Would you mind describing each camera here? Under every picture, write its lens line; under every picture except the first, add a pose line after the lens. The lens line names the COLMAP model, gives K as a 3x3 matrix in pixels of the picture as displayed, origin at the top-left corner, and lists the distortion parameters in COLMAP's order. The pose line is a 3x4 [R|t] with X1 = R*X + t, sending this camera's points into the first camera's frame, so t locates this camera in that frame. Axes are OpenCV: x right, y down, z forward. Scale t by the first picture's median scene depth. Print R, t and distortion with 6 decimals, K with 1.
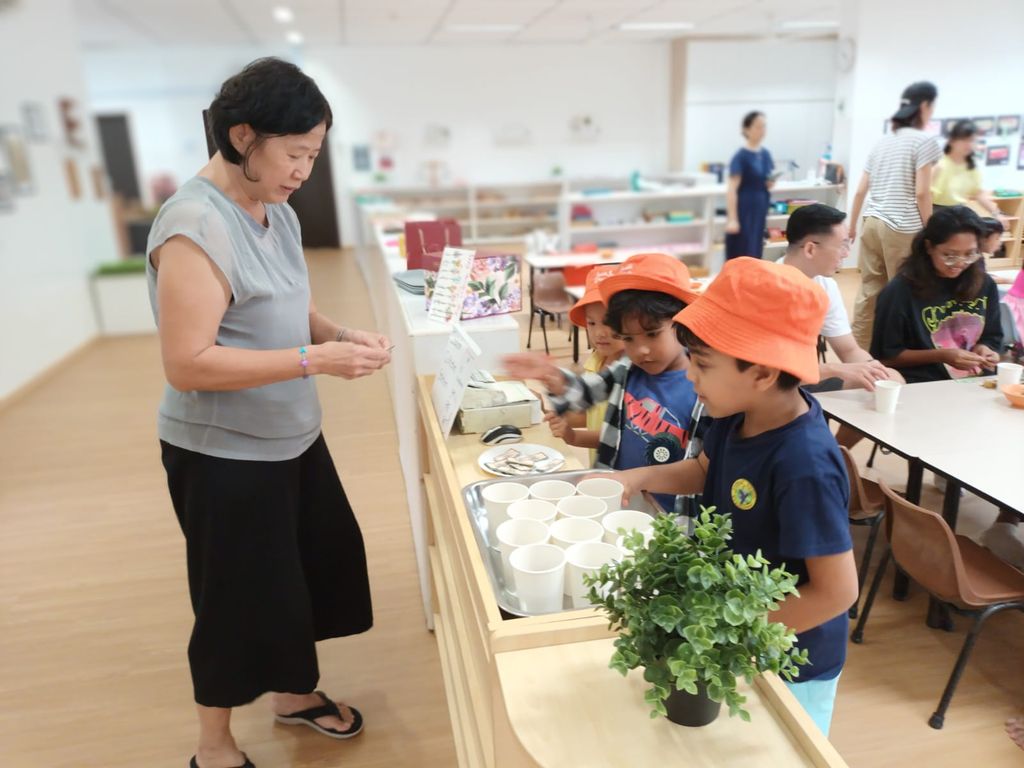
lens RADIAL K [[795.5, 0, 512.0], [0, 795.5, 384.0], [0, 0, 1]] dist [0.038657, -0.068767]
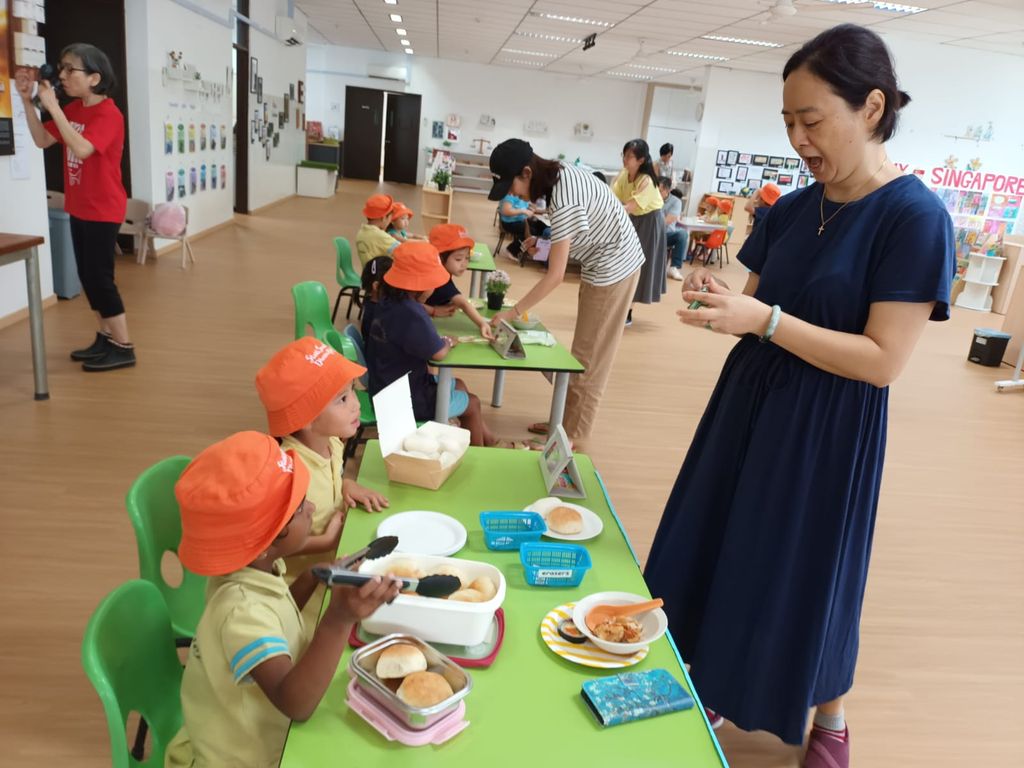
lens RADIAL K [[795.5, 0, 512.0], [0, 795.5, 384.0], [0, 0, 1]] dist [0.038657, -0.068767]
pose [[0.984757, 0.163472, -0.059417, 0.136835], [-0.162556, 0.986497, 0.019965, 0.163185], [0.061878, -0.010002, 0.998034, -0.592405]]
